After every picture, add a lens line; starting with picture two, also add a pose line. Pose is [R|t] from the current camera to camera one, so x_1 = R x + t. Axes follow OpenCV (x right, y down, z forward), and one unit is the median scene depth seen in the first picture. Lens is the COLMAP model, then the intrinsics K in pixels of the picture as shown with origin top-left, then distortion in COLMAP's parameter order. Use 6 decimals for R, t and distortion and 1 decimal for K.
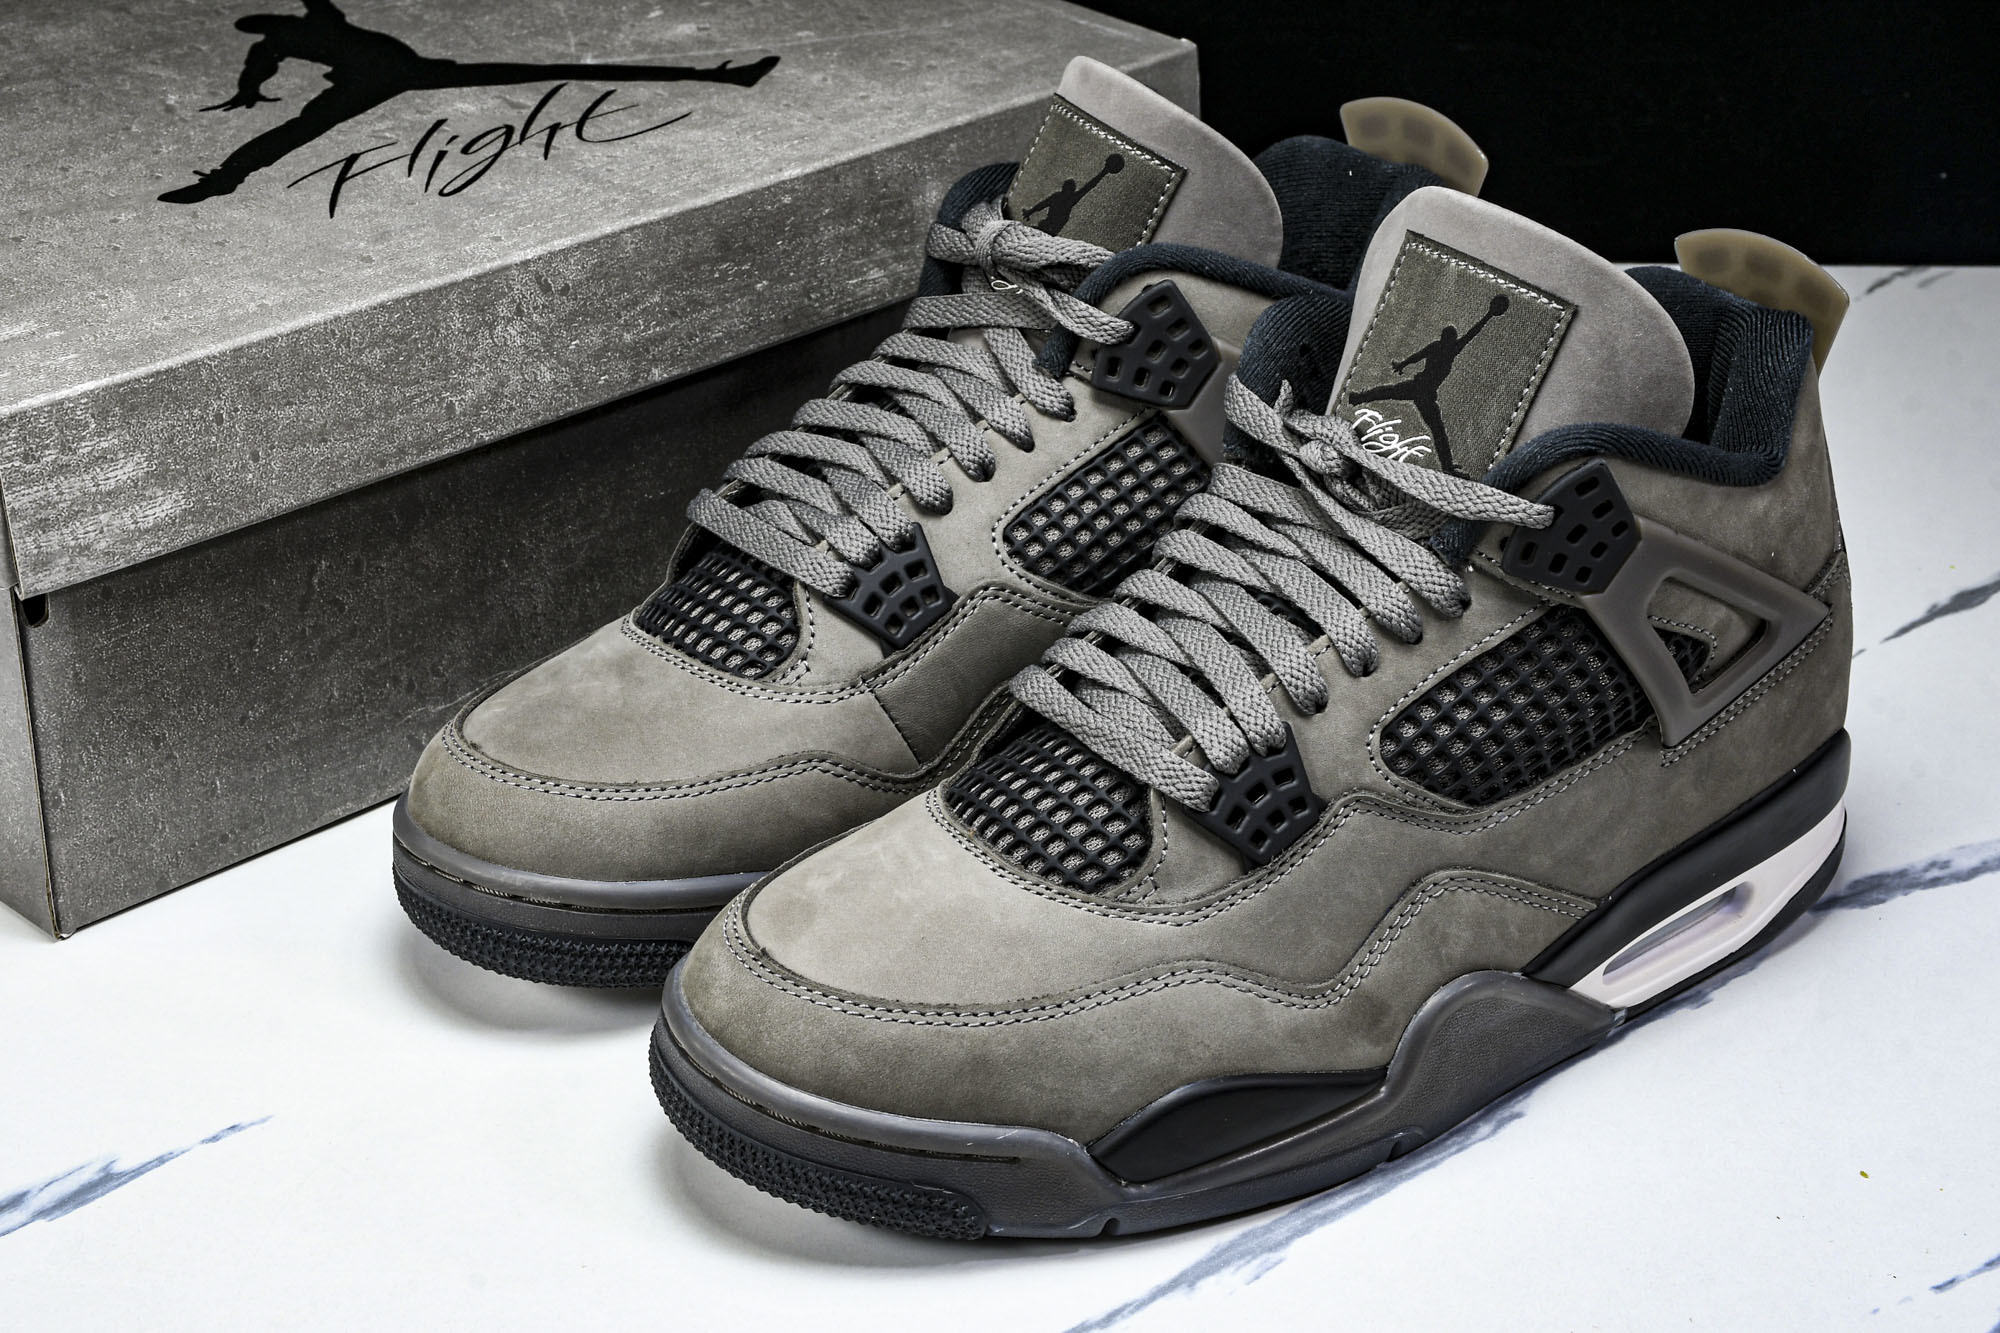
lens RADIAL K [[3538.5, 0, 982.5], [0, 3538.5, 647.3], [0, 0, 1]] dist [0.184353, 0.000000]
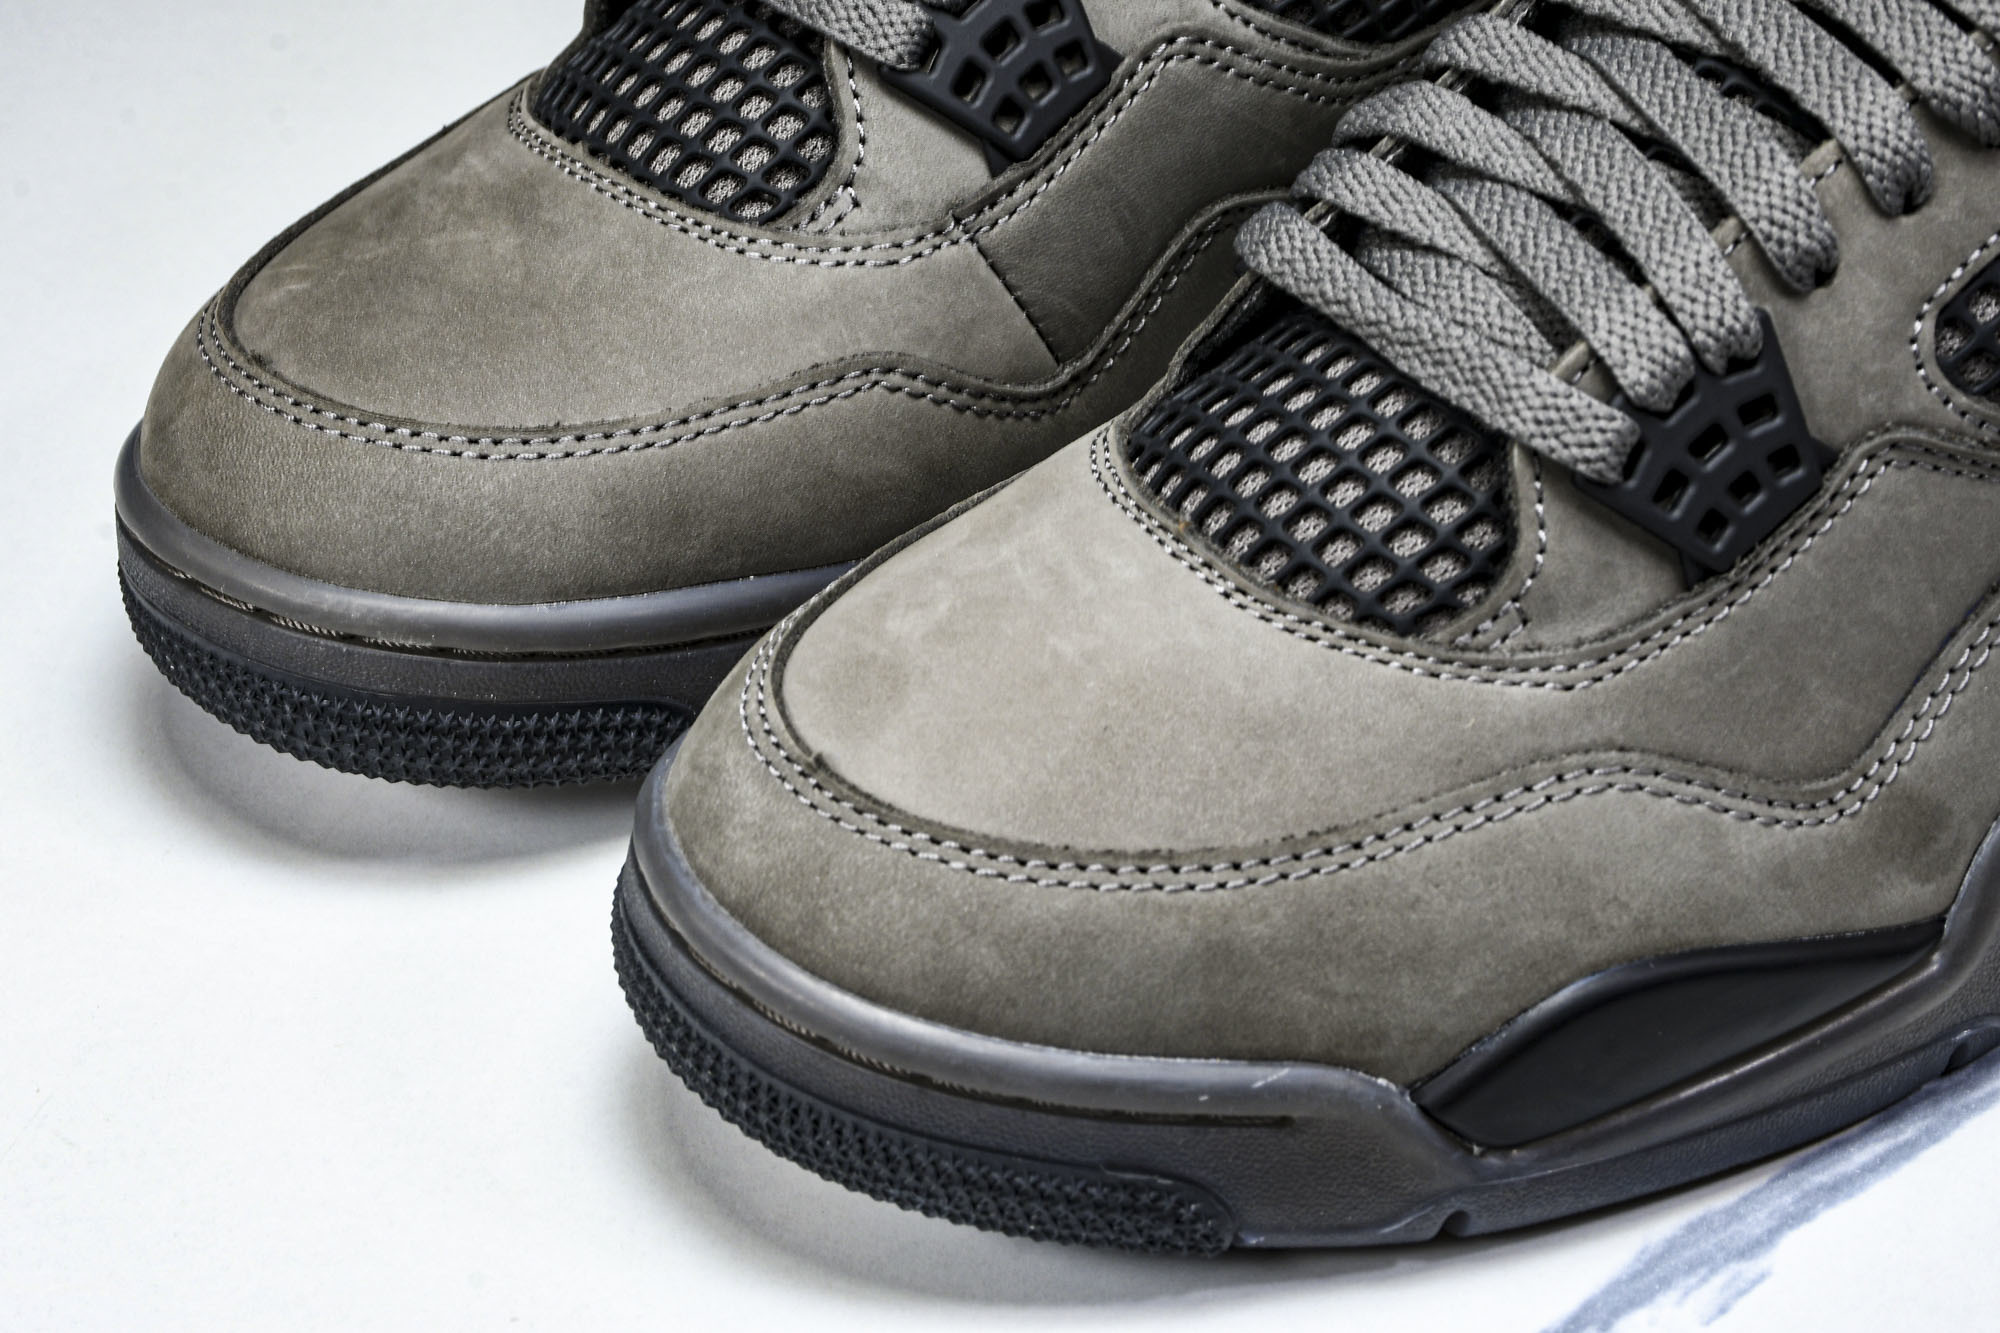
lens RADIAL K [[5603.8, 0, 1011.6], [0, 5603.8, 685.2], [0, 0, 1]] dist [0.589658, 0.000000]
pose [[0.999581, -0.028763, 0.003206, -0.032694], [0.028027, 0.989681, 0.140519, -0.046023], [-0.007214, -0.140370, 0.990073, 0.128910]]
